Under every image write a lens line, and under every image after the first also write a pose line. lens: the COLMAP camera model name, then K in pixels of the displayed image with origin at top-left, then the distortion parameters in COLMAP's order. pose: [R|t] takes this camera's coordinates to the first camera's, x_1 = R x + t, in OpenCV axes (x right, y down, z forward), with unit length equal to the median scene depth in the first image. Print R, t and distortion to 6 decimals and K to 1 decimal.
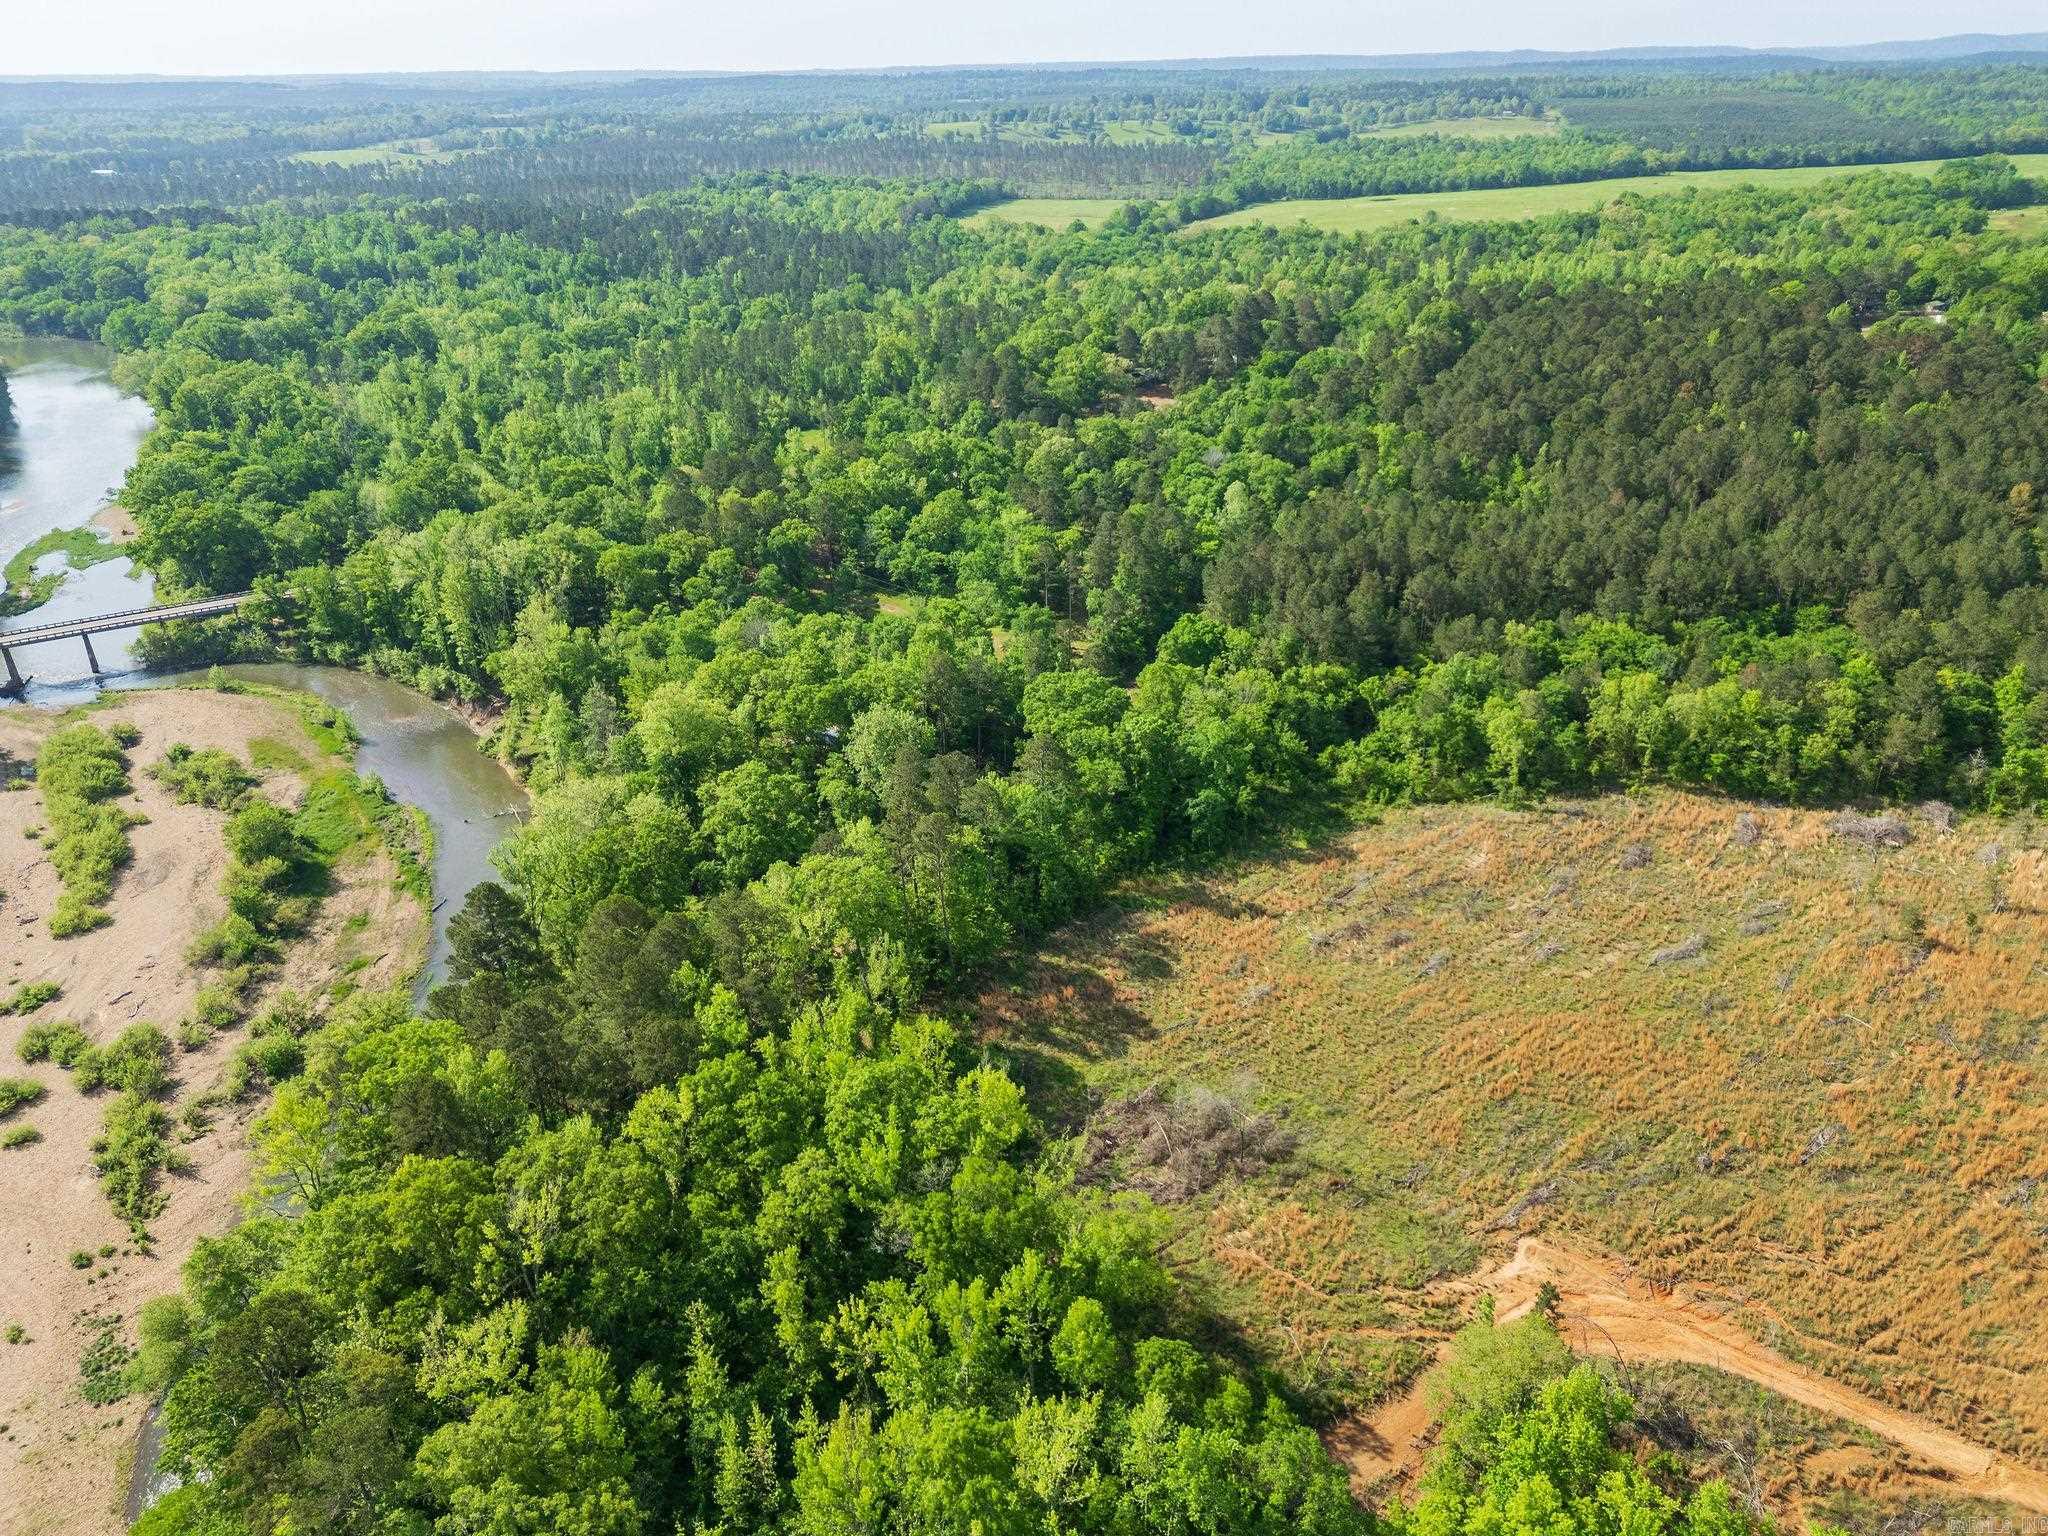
lens RADIAL K [[1429.9, 0, 1015.8], [0, 1429.9, 775.2], [0, 0, 1]] dist [0.058230, -0.036095]
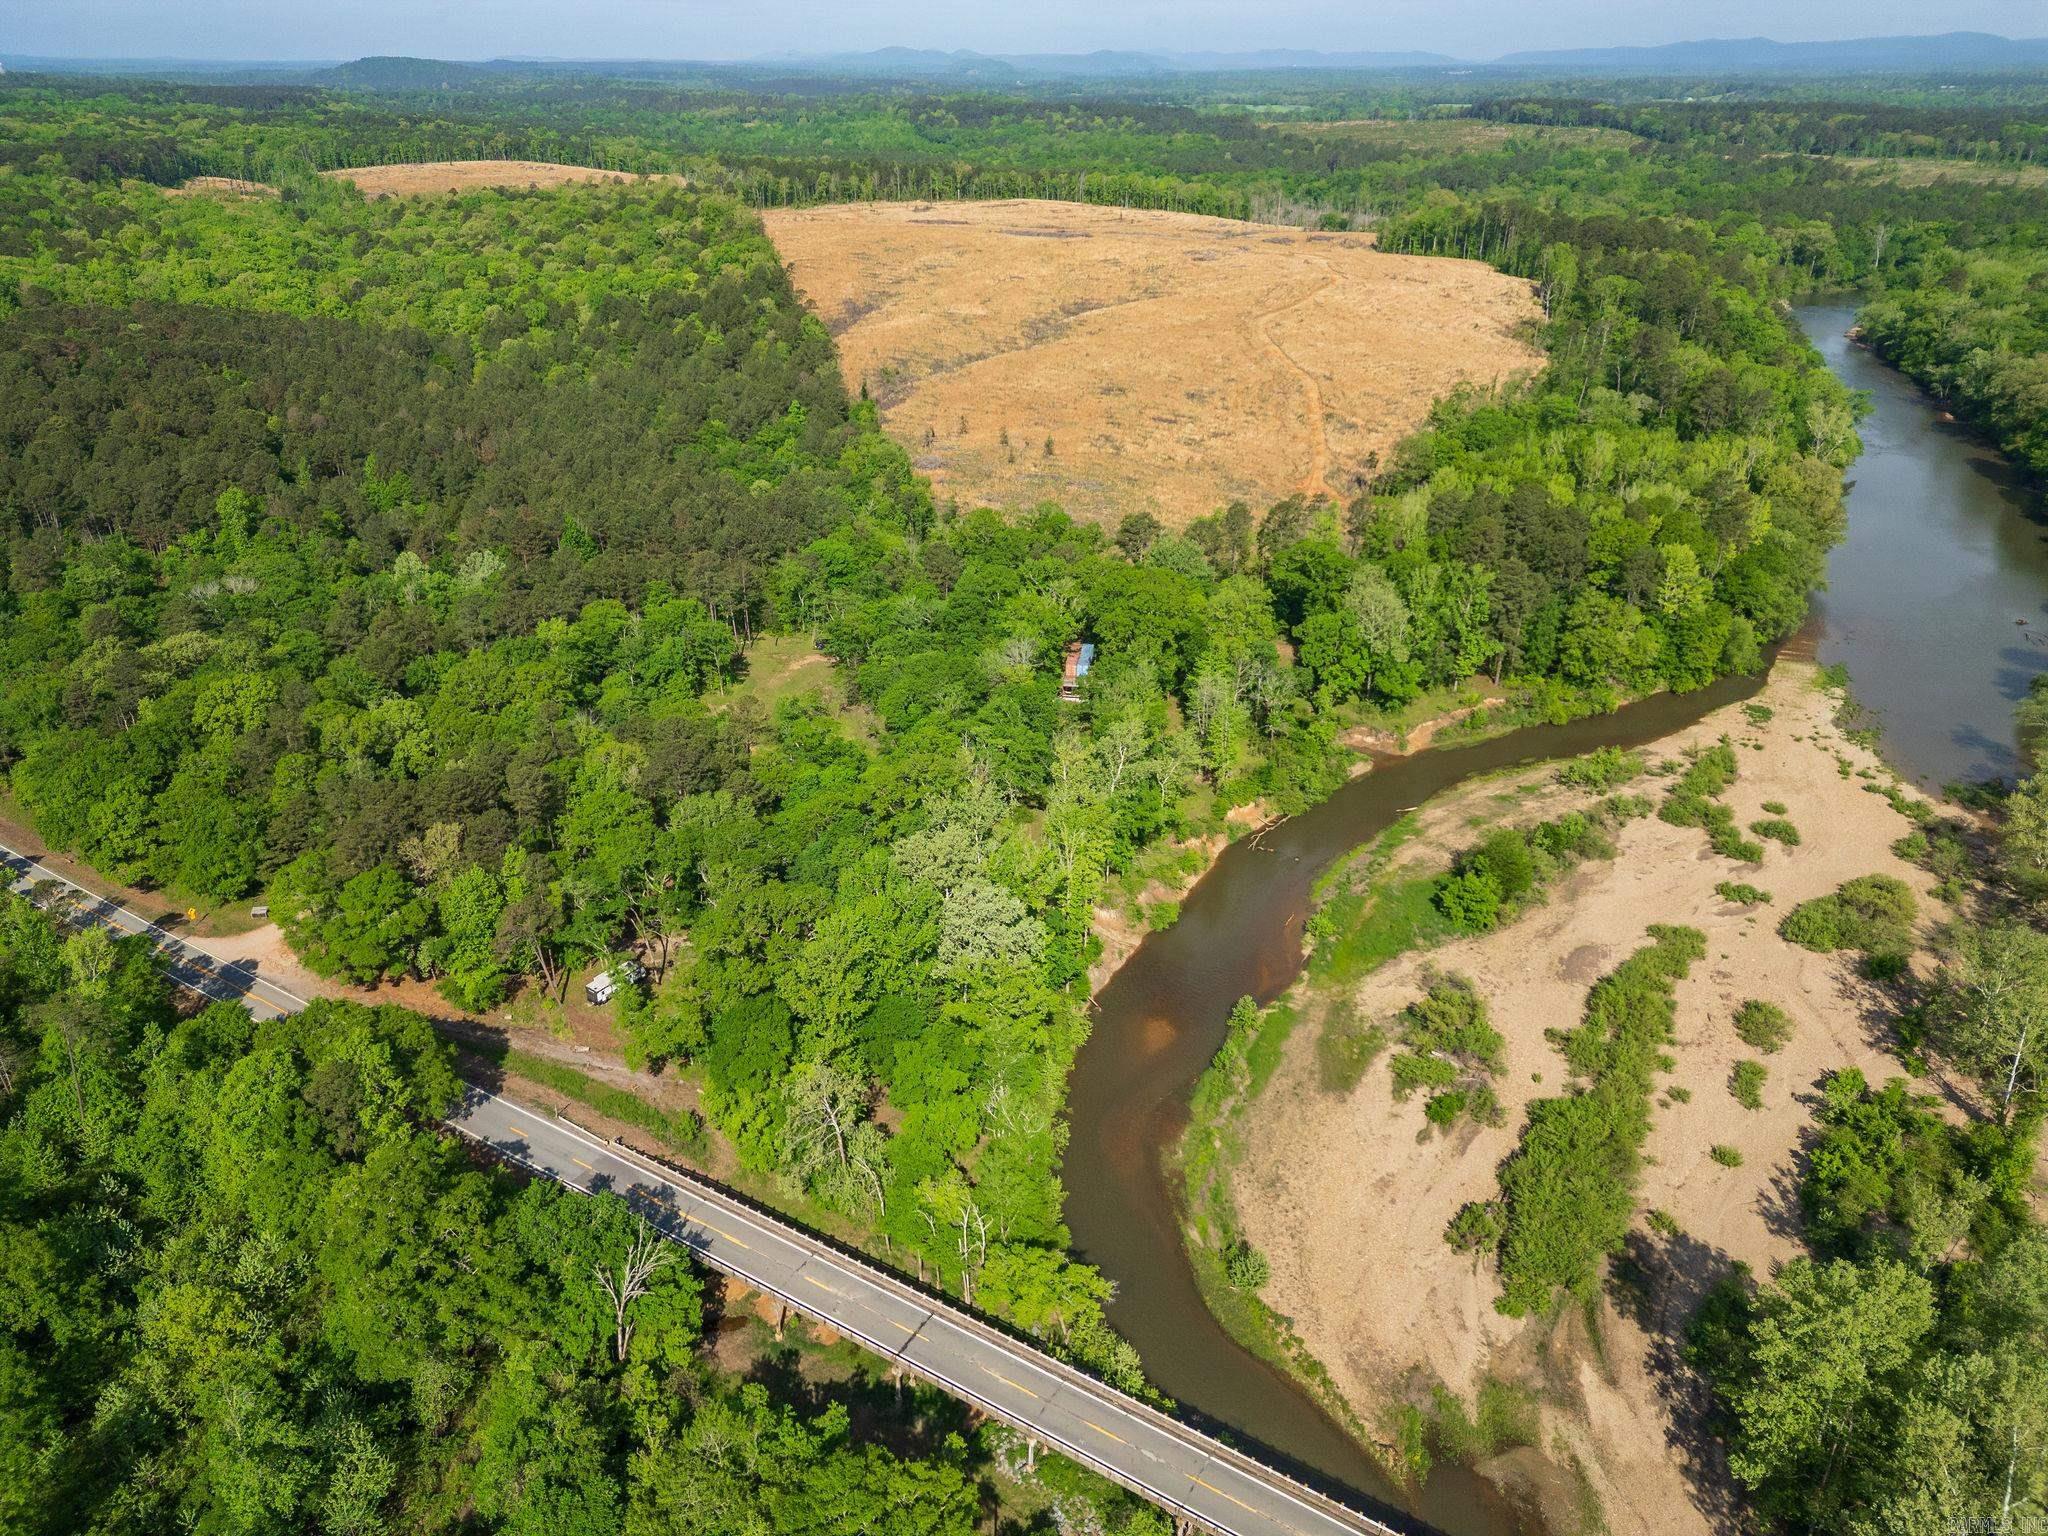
lens RADIAL K [[1429.9, 0, 1022.2], [0, 1429.9, 753.7], [0, 0, 1]] dist [0.058230, -0.036095]
pose [[-0.459473, -0.371490, 0.806771, -0.904666], [0.403887, 0.721597, 0.562293, -0.542291], [-0.791050, 0.584203, -0.181515, 1.117251]]
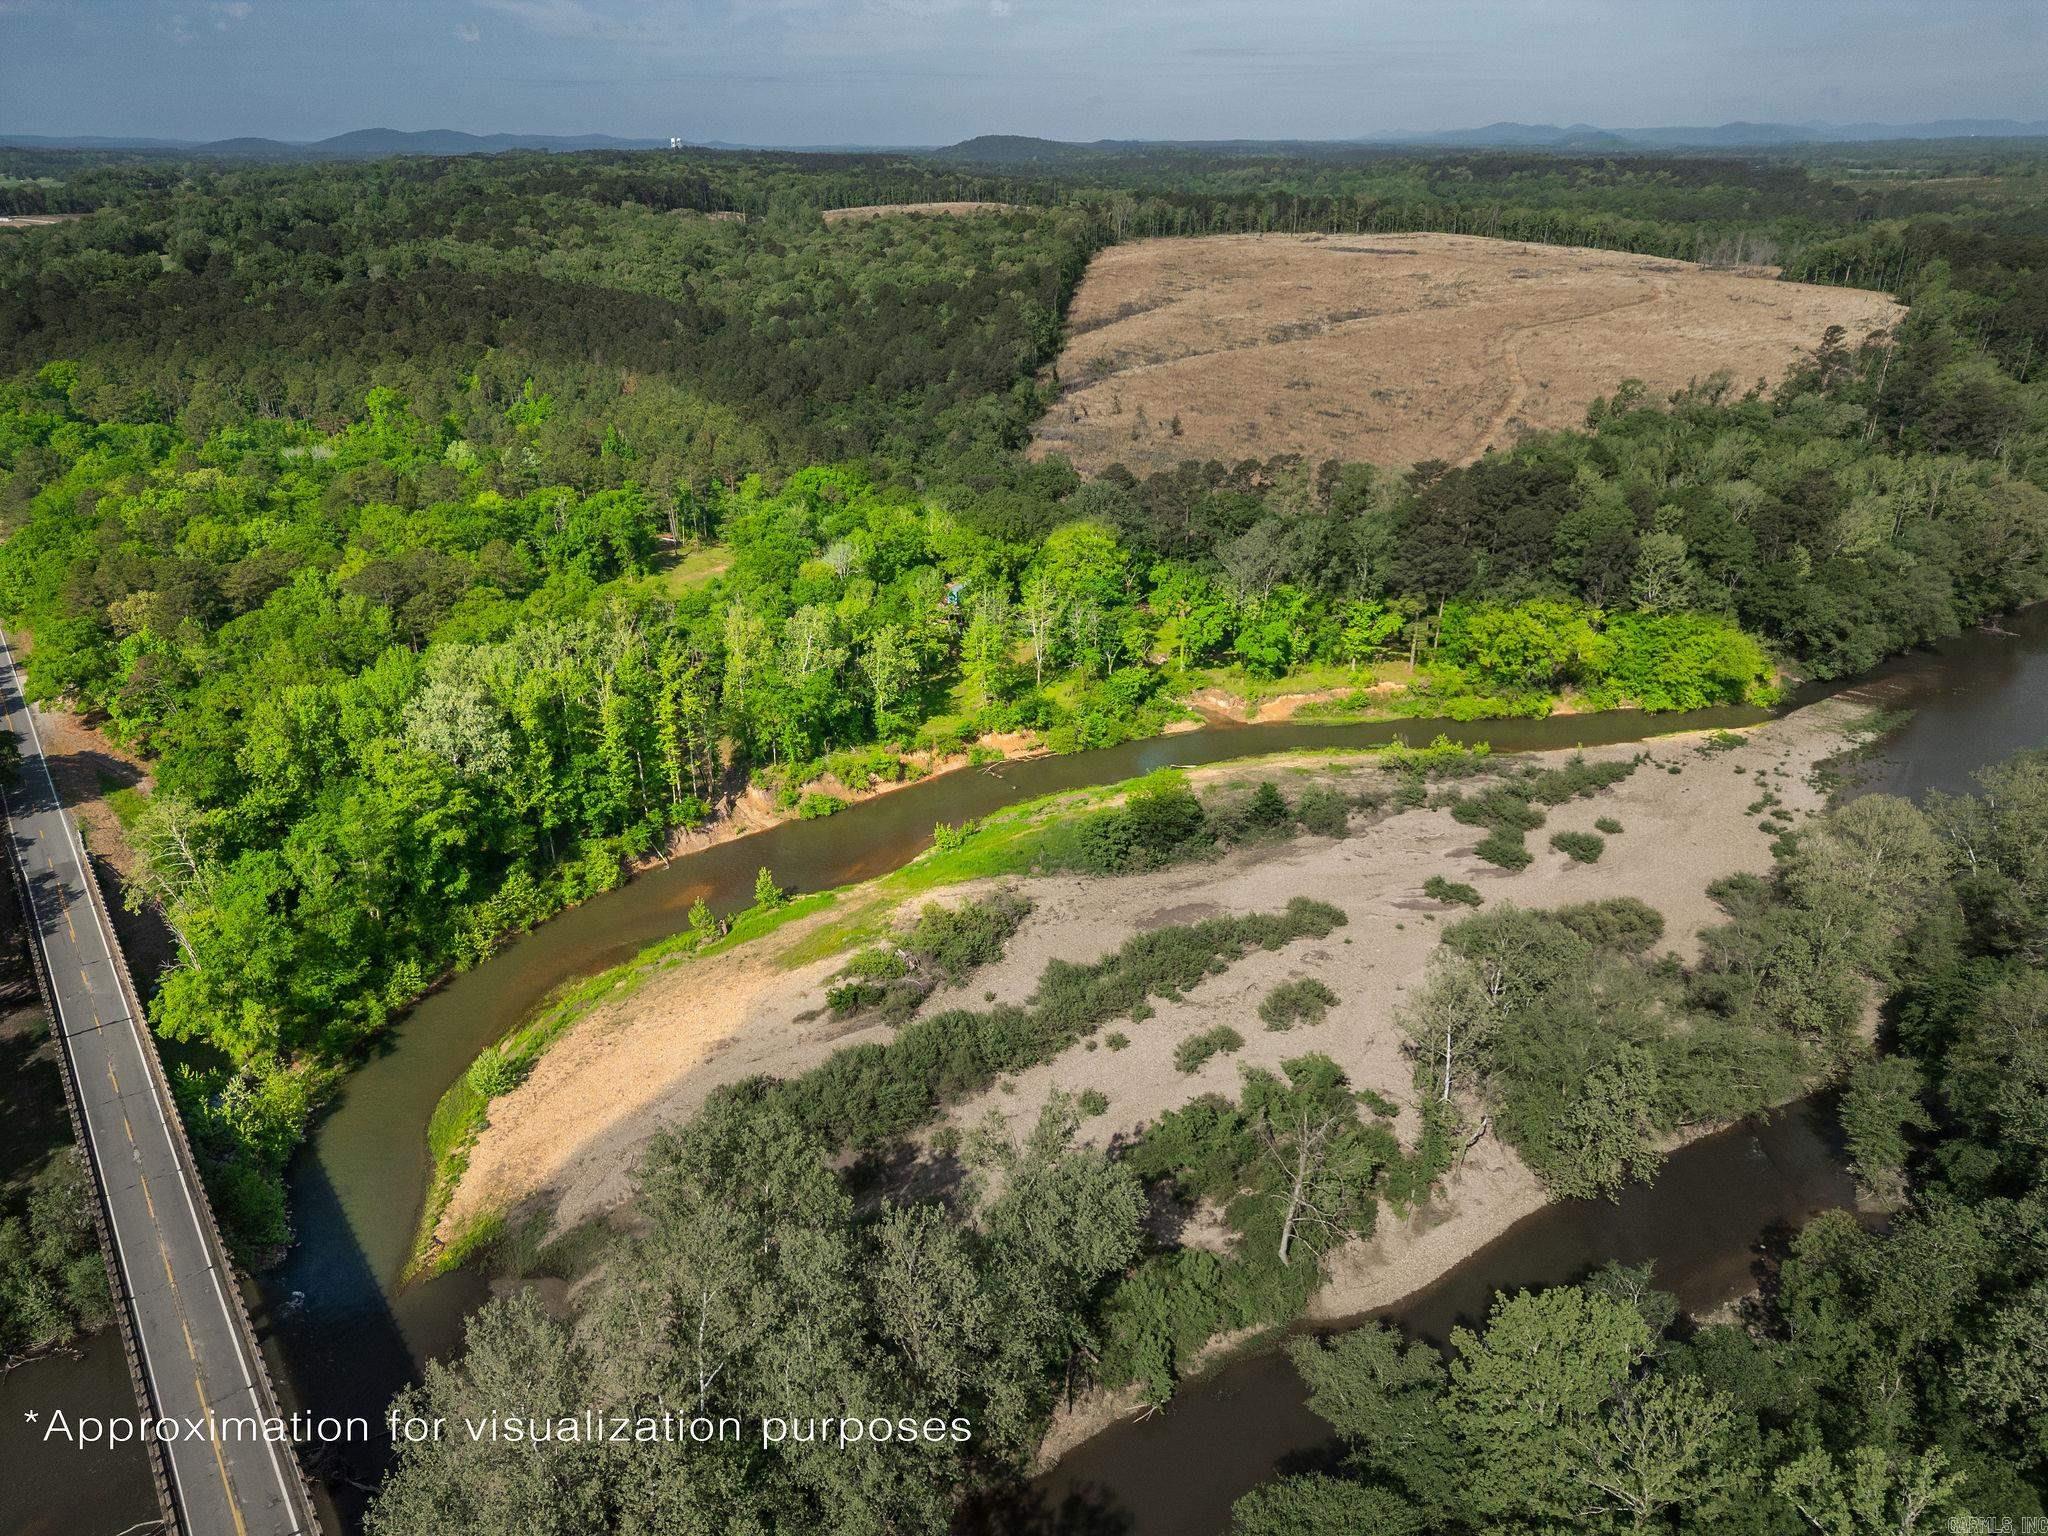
lens RADIAL K [[1429.9, 0, 1014.9], [0, 1429.9, 781.9], [0, 0, 1]] dist [0.058230, -0.036095]
pose [[-0.098132, -0.390587, 0.915321, -1.034068], [0.448750, 0.803574, 0.391013, -0.271160], [-0.888253, 0.449121, 0.096420, 0.800917]]
